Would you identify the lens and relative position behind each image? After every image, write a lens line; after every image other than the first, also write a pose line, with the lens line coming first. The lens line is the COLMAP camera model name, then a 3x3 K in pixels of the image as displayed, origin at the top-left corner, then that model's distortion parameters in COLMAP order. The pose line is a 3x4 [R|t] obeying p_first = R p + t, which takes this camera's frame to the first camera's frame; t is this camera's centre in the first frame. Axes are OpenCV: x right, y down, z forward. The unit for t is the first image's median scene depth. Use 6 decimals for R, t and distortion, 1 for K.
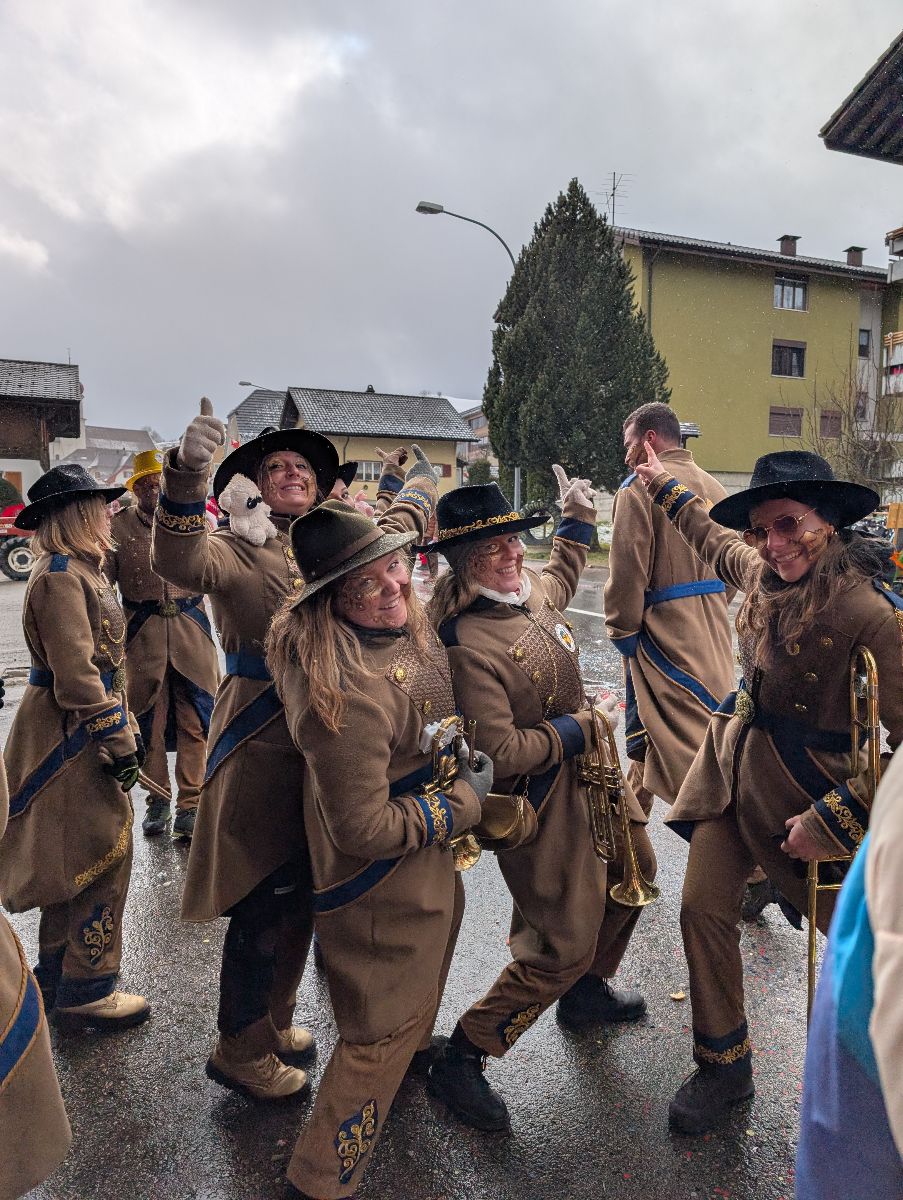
lens RADIAL K [[852.0, 0, 443.1], [0, 852.0, 606.0], [0, 0, 1]] dist [0.032906, -0.028719]
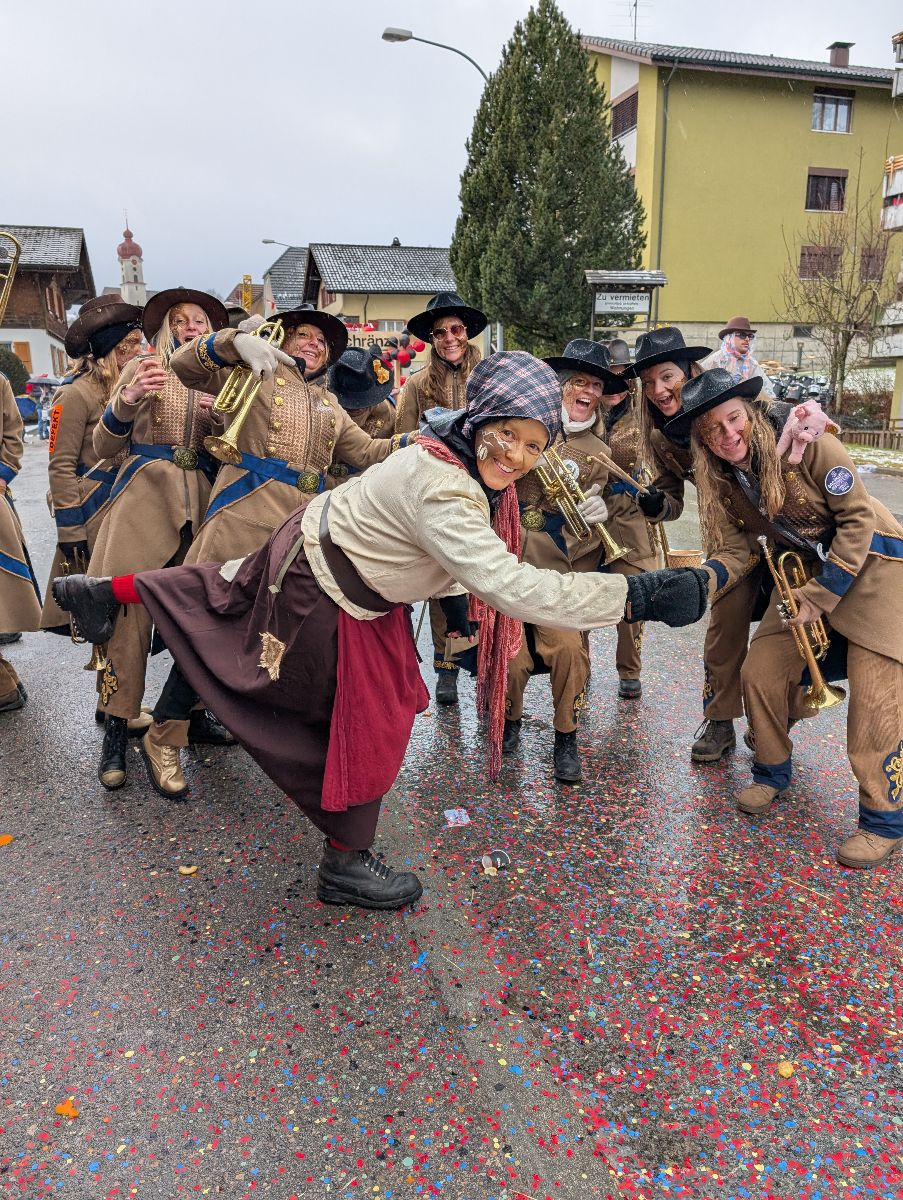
lens RADIAL K [[852.0, 0, 432.5], [0, 852.0, 601.4], [0, 0, 1]] dist [0.032906, -0.028719]
pose [[0.994622, 0.006291, -0.103379, 0.092706], [0.009362, 0.988605, 0.150240, -0.000269], [0.103146, -0.150400, 0.983230, 0.002683]]
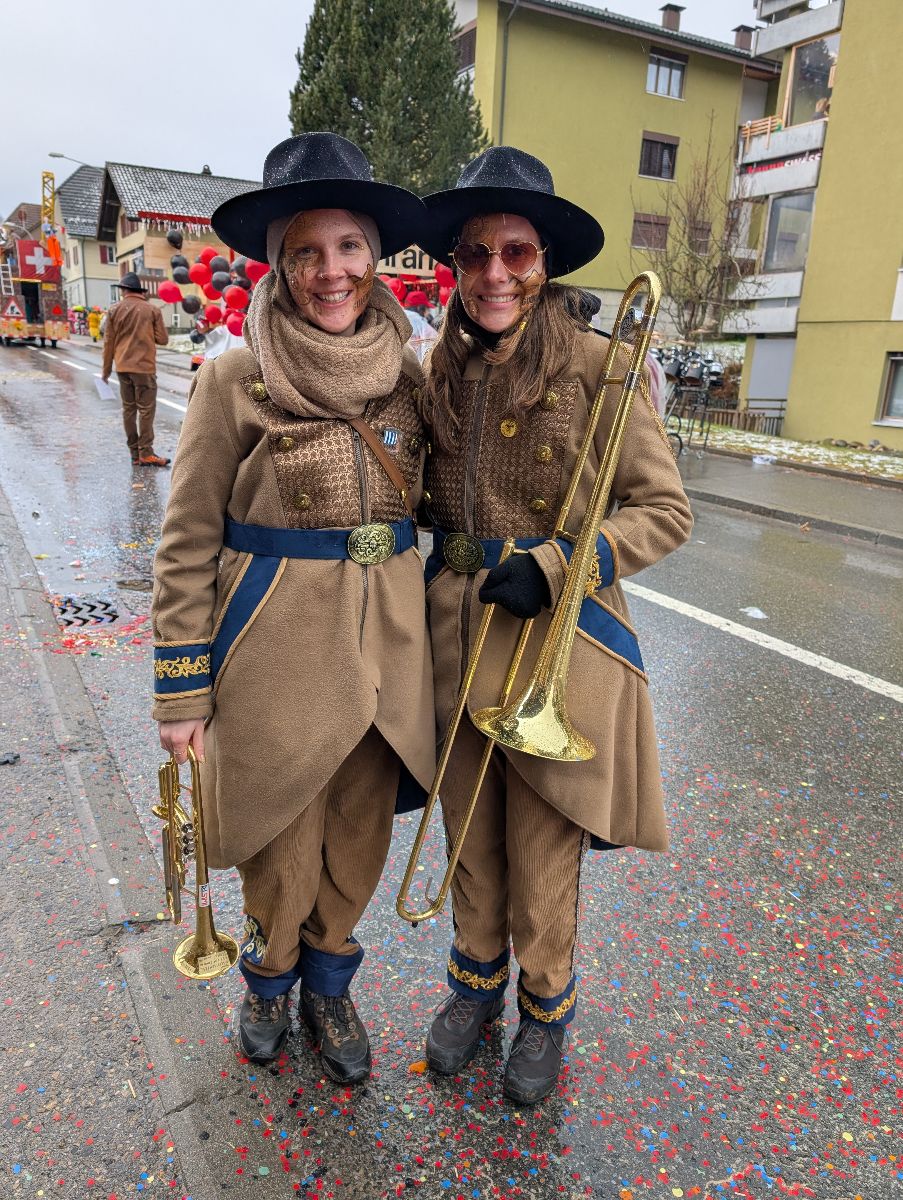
lens RADIAL K [[852.0, 0, 426.6], [0, 852.0, 588.4], [0, 0, 1]] dist [0.032906, -0.028719]
pose [[0.994282, 0.004312, 0.106697, 0.074055], [-0.024403, 0.981919, 0.187723, -0.009848], [-0.103958, -0.189253, 0.976410, 0.073455]]
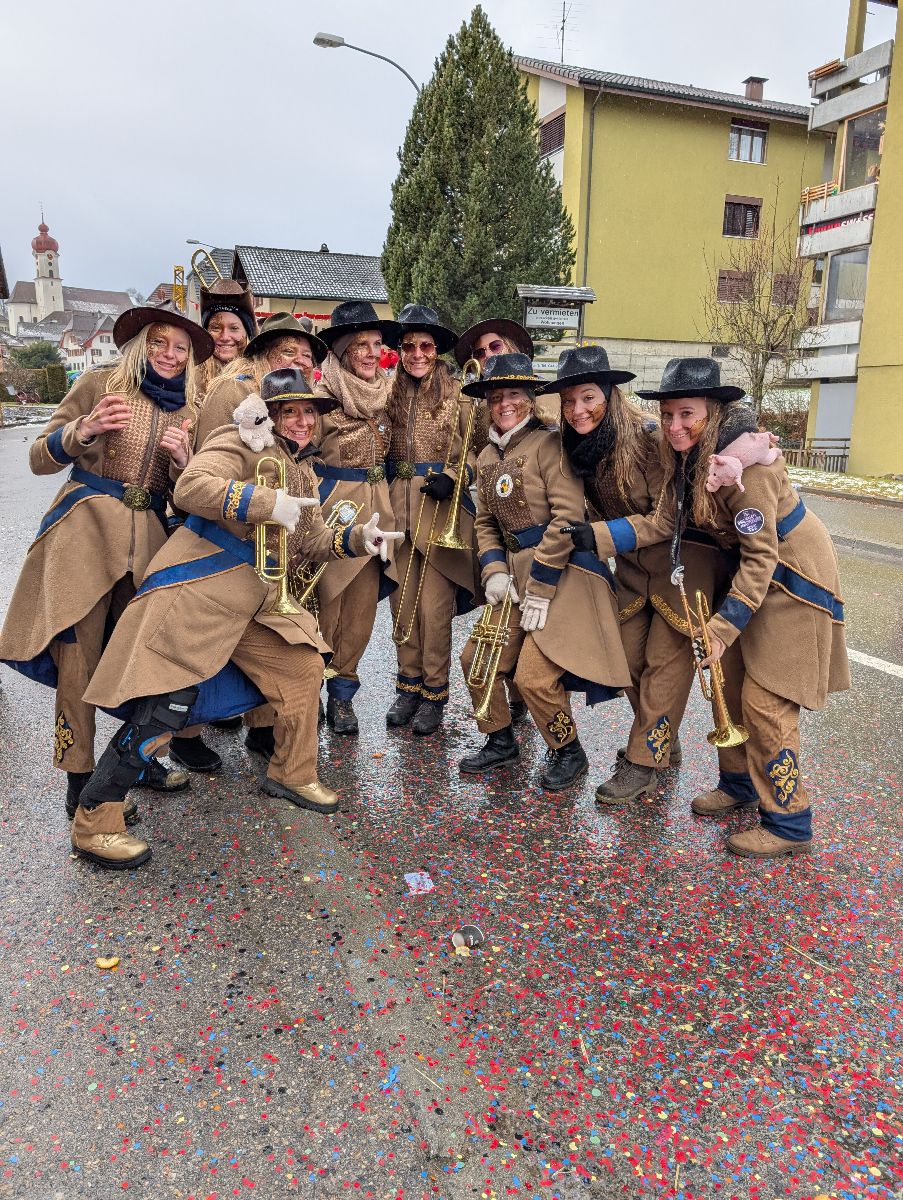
lens RADIAL K [[852.0, 0, 439.0], [0, 852.0, 590.8], [0, 0, 1]] dist [0.032906, -0.028719]
pose [[0.999913, 0.010058, -0.008518, 0.088227], [-0.008867, 0.991483, 0.129932, -0.001909], [0.009753, -0.129846, 0.991486, 0.012275]]
